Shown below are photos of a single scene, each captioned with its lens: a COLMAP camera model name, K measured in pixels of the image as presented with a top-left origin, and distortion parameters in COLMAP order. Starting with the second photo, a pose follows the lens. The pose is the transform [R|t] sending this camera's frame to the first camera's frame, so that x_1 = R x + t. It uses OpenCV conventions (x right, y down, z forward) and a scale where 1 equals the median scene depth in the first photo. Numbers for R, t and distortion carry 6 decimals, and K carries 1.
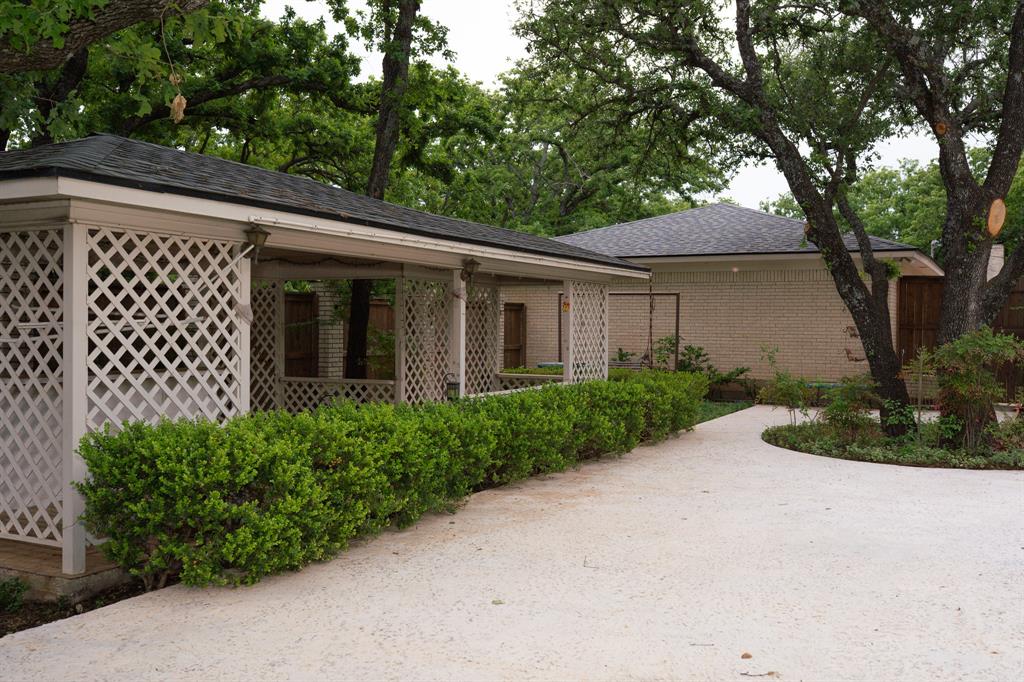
lens RADIAL K [[1006.1, 0, 511.4], [0, 1006.1, 339.3], [0, 0, 1]] dist [0.004287, 0.000000]
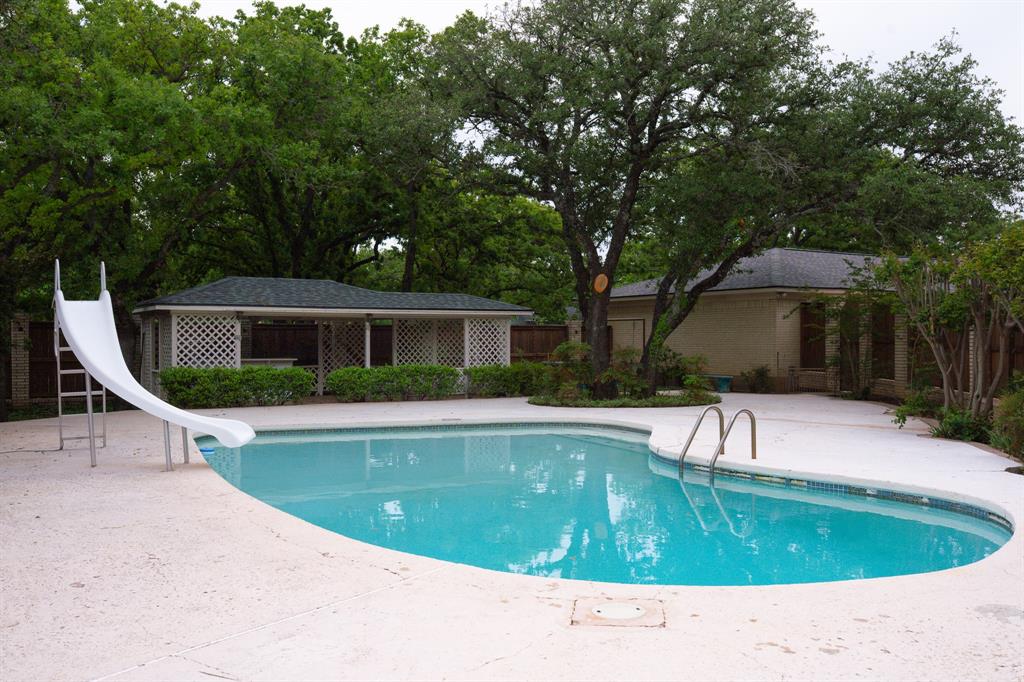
lens RADIAL K [[1006.1, 0, 511.9], [0, 1006.1, 342.6], [0, 0, 1]] dist [0.004287, 0.000000]
pose [[0.851998, -0.003672, -0.523532, 2.358199], [-0.002649, 0.999932, -0.011325, 0.025027], [0.523538, 0.011036, 0.851931, -1.384113]]
